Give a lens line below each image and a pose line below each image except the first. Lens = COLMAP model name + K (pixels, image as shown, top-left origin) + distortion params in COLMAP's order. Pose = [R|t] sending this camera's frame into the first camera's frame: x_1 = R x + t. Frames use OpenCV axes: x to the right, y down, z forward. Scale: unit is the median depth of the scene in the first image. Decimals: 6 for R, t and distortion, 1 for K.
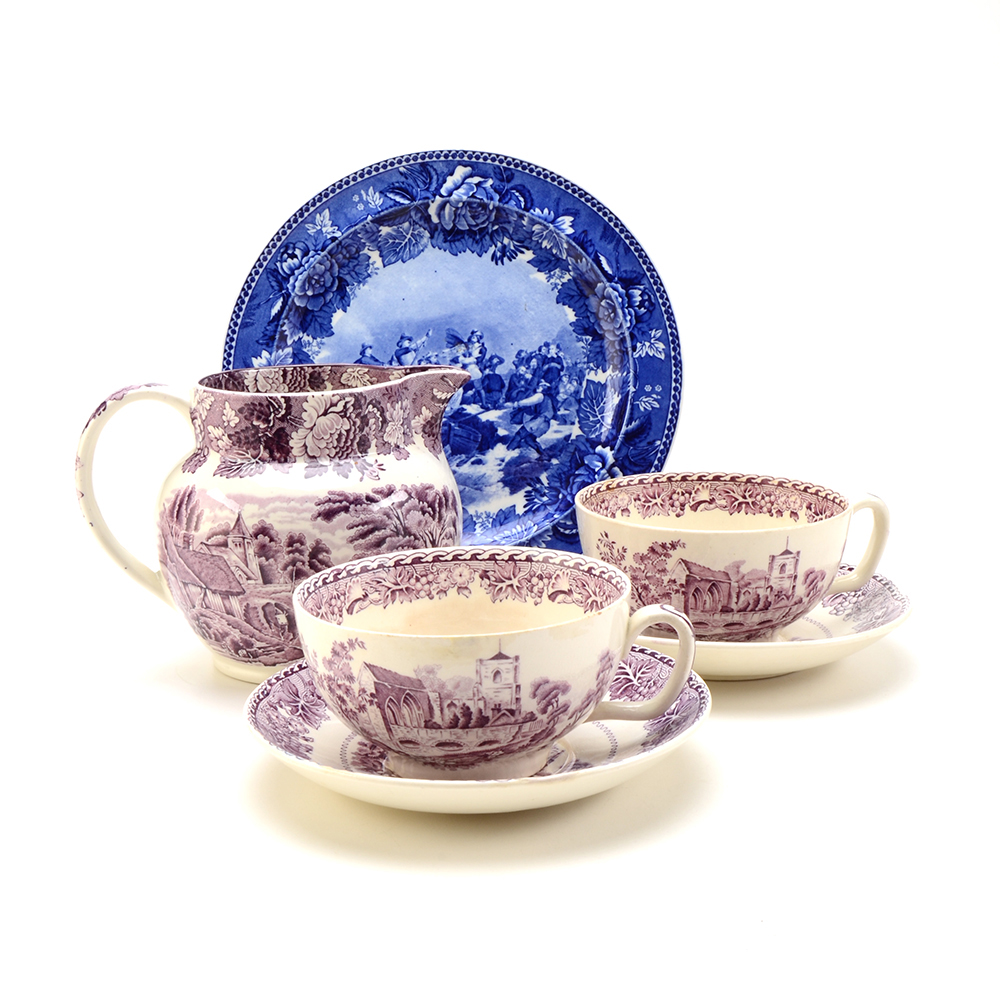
lens RADIAL K [[1723.0, 0, 522.6], [0, 1723.0, 499.9], [0, 0, 1]] dist [-0.041717, -0.114465]
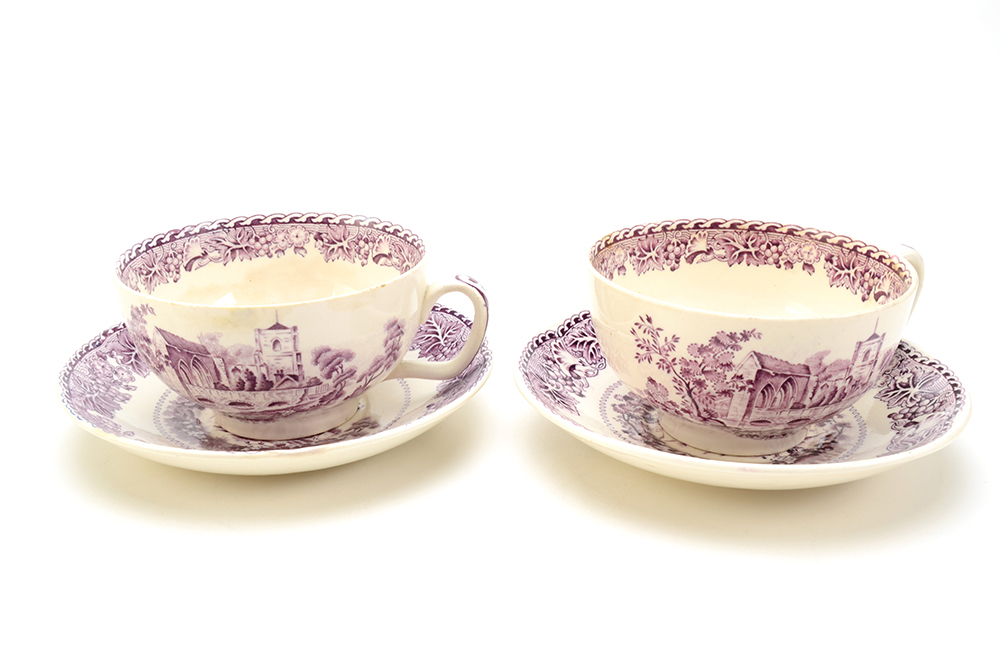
lens RADIAL K [[1198.5, 0, 500.0], [0, 1198.5, 331.0], [0, 0, 1]] dist [-0.058184, -0.001614]
pose [[0.983992, -0.047864, 0.171664, -0.110459], [0.022339, 0.988787, 0.147649, -0.055581], [-0.176806, -0.141451, 0.974028, 0.443197]]
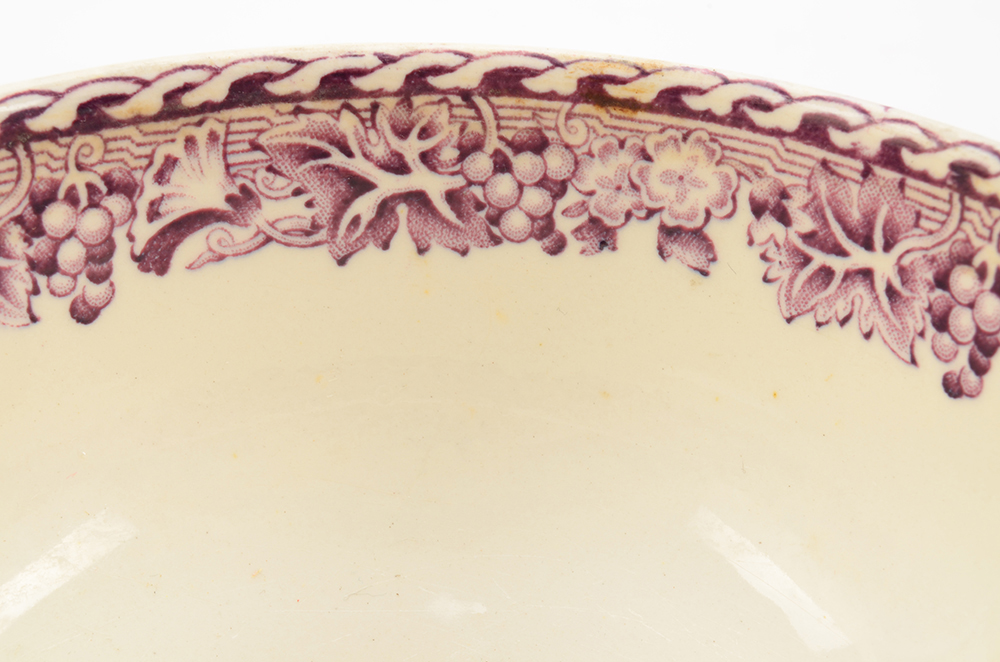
lens RADIAL K [[2141.5, 0, 499.5], [0, 2141.5, 349.6], [0, 0, 1]] dist [-0.021647, -0.047744]
pose [[0.401601, 0.417300, -0.815216, 0.267222], [-0.208369, 0.908443, 0.362372, -0.069256], [0.891795, 0.024337, 0.451784, 0.917080]]
